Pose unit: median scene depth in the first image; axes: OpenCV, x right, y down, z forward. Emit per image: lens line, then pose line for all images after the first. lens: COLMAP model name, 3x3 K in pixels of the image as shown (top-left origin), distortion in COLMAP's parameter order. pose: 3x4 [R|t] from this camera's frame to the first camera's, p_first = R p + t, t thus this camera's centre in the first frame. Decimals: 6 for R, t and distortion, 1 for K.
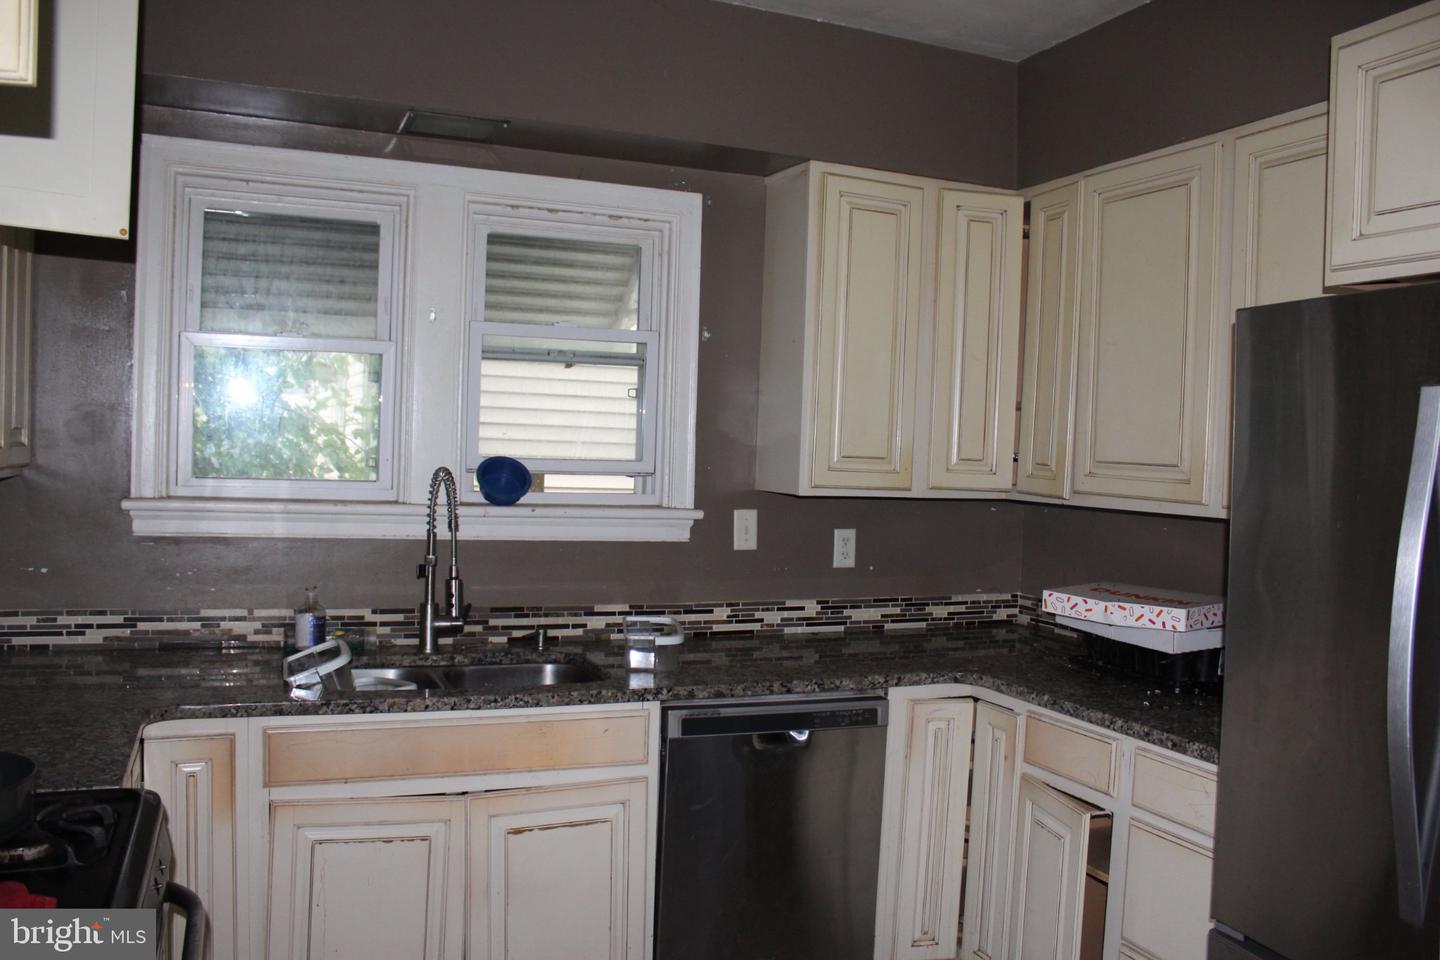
lens RADIAL K [[1181.6, 0, 726.3], [0, 1181.6, 486.6], [0, 0, 1]] dist [-0.123038, 0.056574]
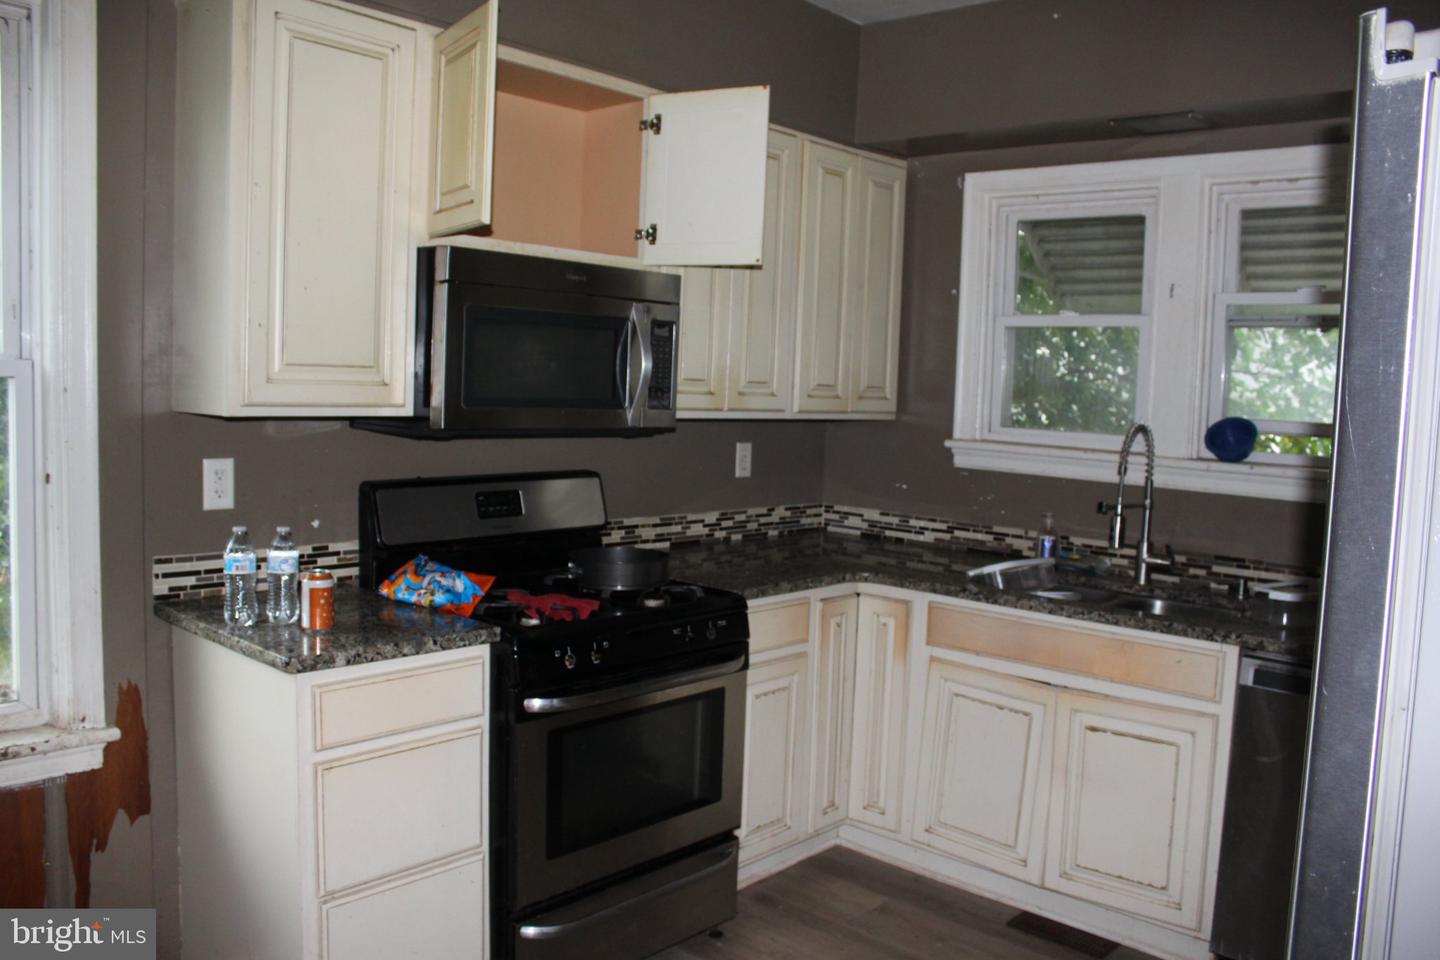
lens RADIAL K [[1181.6, 0, 706.0], [0, 1181.6, 476.7], [0, 0, 1]] dist [-0.123038, 0.056574]
pose [[0.432448, 0.058131, -0.899783, 1.124724], [-0.055601, 0.997740, 0.037737, 0.033072], [0.899943, 0.033709, 0.434703, 0.217035]]
